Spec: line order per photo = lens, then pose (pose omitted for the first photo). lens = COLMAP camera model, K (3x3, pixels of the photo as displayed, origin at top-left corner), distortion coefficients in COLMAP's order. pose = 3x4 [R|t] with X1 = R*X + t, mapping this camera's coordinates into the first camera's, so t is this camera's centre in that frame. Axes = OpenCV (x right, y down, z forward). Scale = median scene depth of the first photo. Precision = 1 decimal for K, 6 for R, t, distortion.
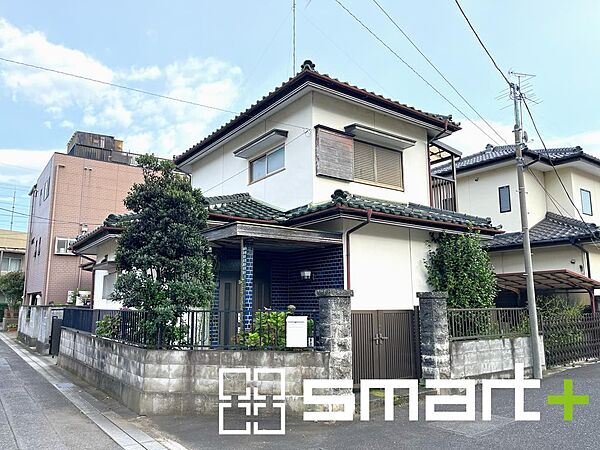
lens RADIAL K [[456.9, 0, 300.0], [0, 456.9, 229.0], [0, 0, 1]] dist [0.028798, -0.011922]
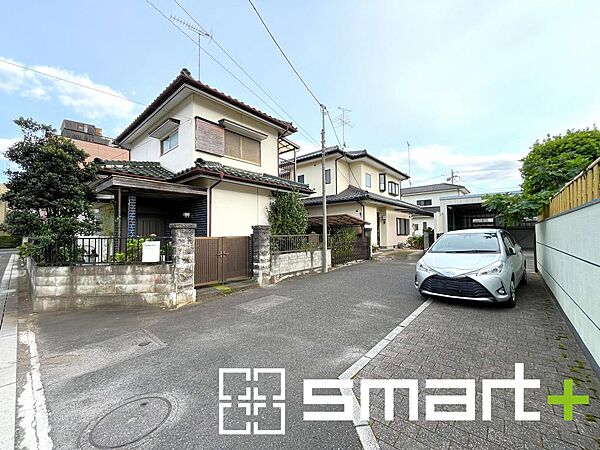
lens RADIAL K [[242.2, 0, 300.4], [0, 242.2, 225.0], [0, 0, 1]] dist [-0.004341, 0.000200]
pose [[0.973862, 0.000881, 0.227138, 0.209630], [-0.028763, 0.992421, 0.119473, 0.025414], [-0.225312, -0.122884, 0.966506, 0.116558]]
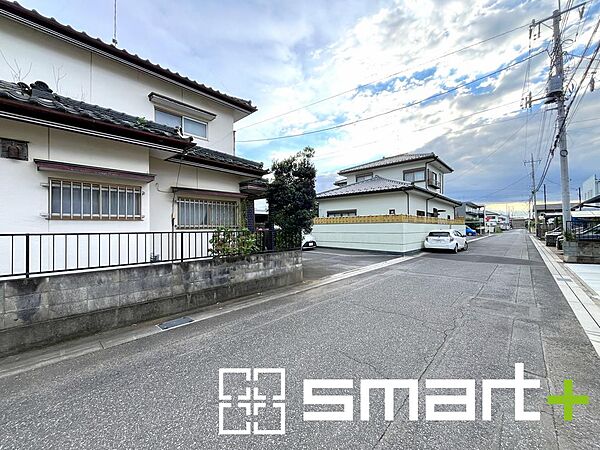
lens RADIAL K [[242.2, 0, 300.0], [0, 242.2, 226.9], [0, 0, 1]] dist [-0.004341, 0.000200]
pose [[0.983564, -0.023635, 0.179008, 0.446094], [0.001146, 0.992193, 0.124709, 0.100581], [-0.180558, -0.122454, 0.975912, 0.144697]]
